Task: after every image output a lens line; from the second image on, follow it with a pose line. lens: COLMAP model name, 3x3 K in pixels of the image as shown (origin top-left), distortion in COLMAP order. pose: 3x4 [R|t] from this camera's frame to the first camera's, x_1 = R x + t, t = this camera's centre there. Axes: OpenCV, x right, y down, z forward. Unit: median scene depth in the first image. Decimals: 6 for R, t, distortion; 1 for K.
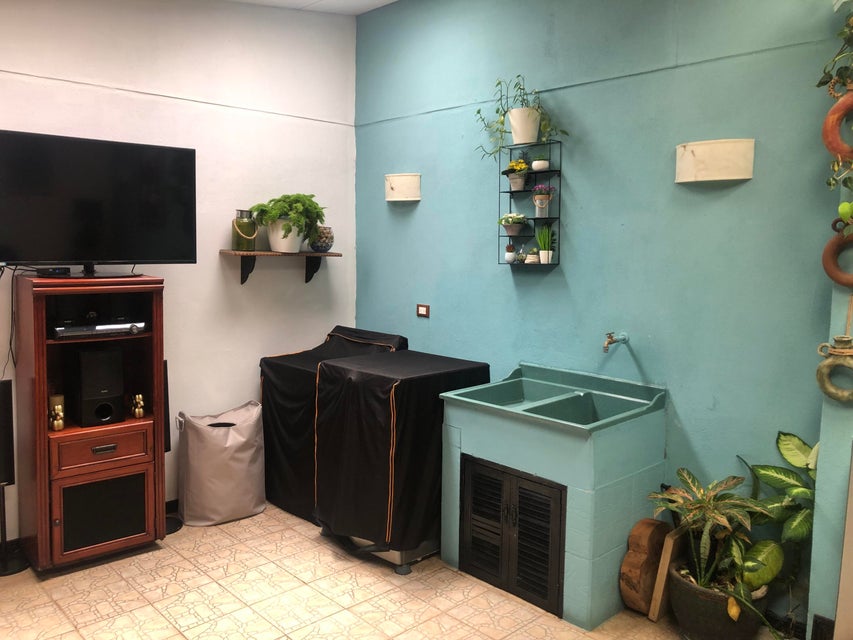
lens RADIAL K [[712.0, 0, 426.5], [0, 712.0, 320.0], [0, 0, 1]] dist [-0.002291, -0.007492]
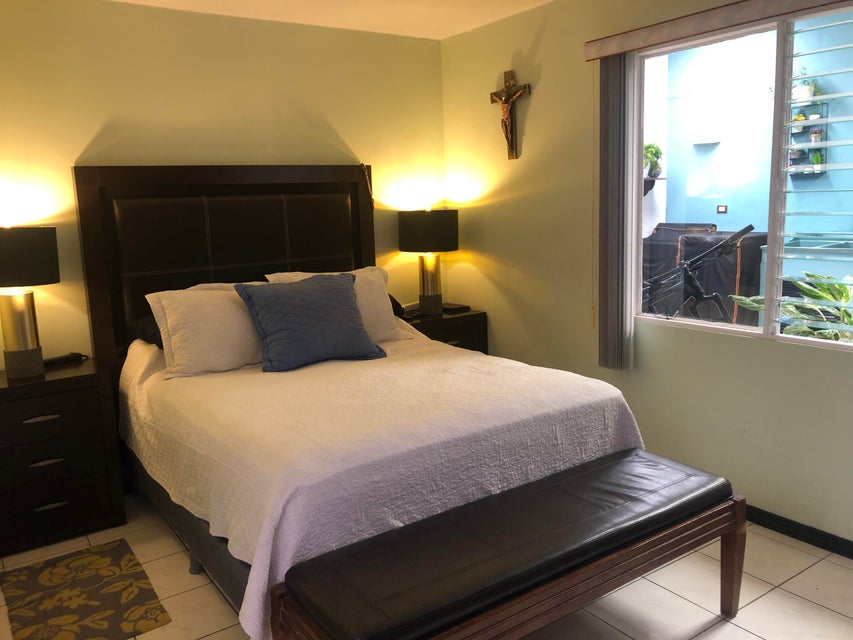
lens RADIAL K [[712.0, 0, 426.5], [0, 712.0, 320.0], [0, 0, 1]] dist [-0.002291, -0.007492]
pose [[0.988151, -0.027674, -0.150968, -0.544470], [0.037439, 0.997360, 0.062228, 0.142226], [0.148847, -0.067142, 0.986578, -0.934614]]
